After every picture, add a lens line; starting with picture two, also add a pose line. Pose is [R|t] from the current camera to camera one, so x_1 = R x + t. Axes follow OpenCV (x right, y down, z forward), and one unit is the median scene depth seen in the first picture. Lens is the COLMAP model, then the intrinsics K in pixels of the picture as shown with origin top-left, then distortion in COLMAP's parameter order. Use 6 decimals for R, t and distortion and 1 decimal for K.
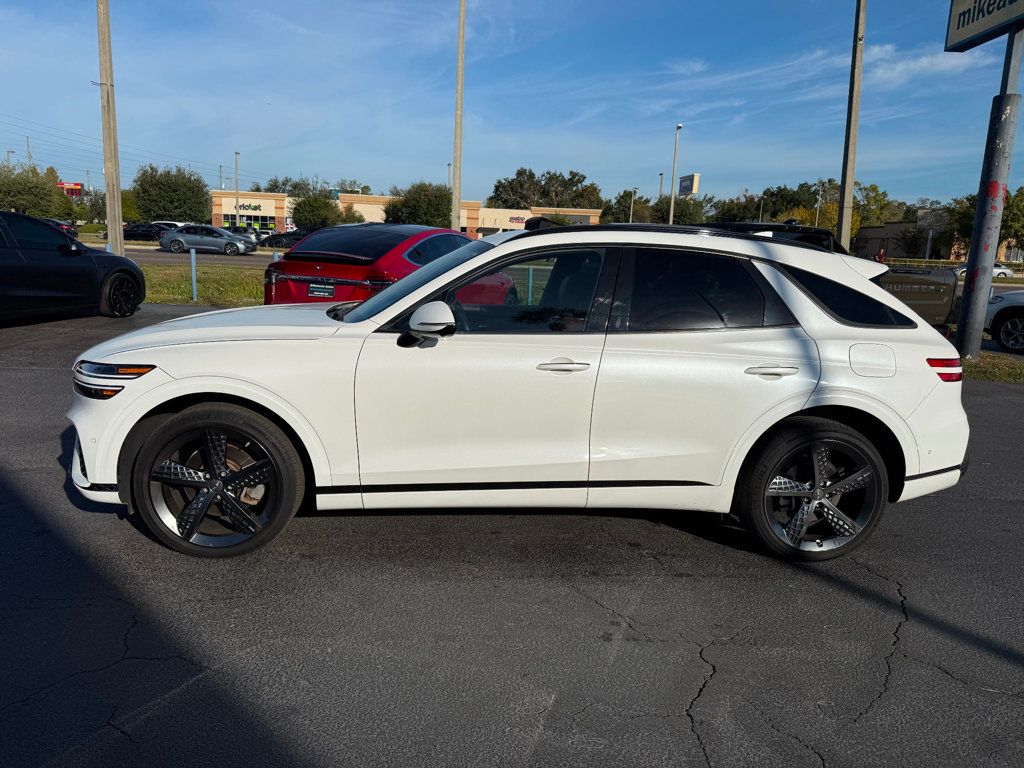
lens RADIAL K [[738.0, 0, 518.7], [0, 738.0, 386.2], [0, 0, 1]] dist [0.001432, -0.010124]
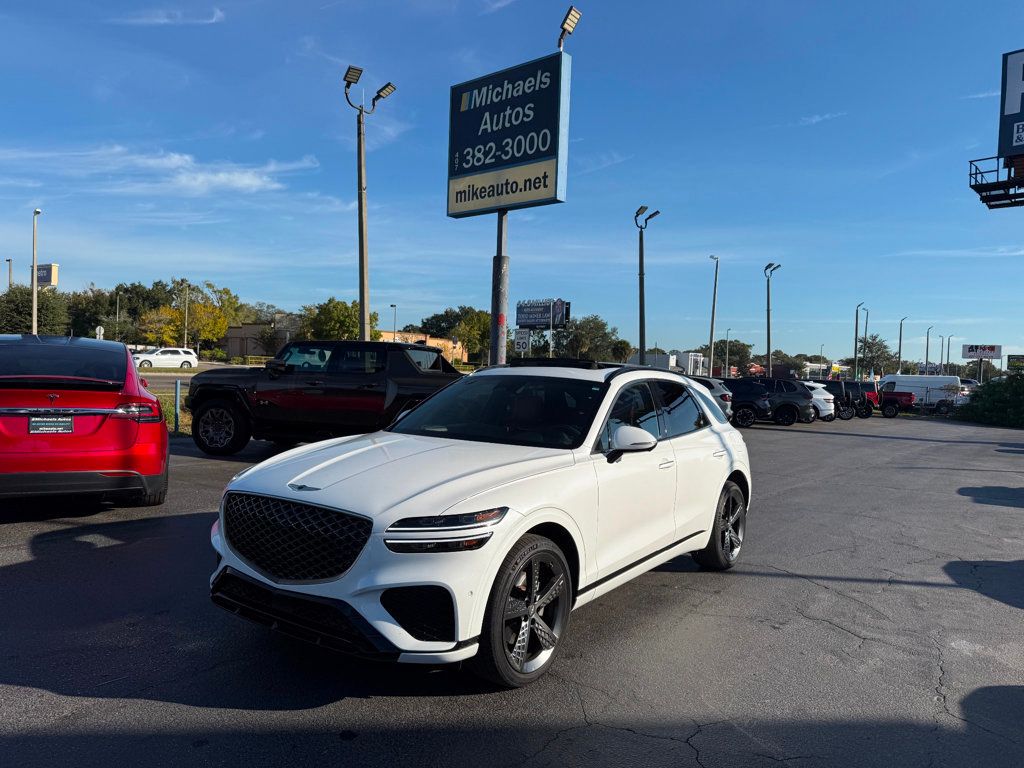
lens RADIAL K [[752.0, 0, 514.1], [0, 752.0, 364.1], [0, 0, 1]] dist [0.072960, -0.150081]
pose [[0.626572, -0.009637, 0.779304, -0.109934], [0.129912, 0.987225, -0.092243, -0.010743], [-0.768460, 0.159038, 0.619820, 0.022917]]
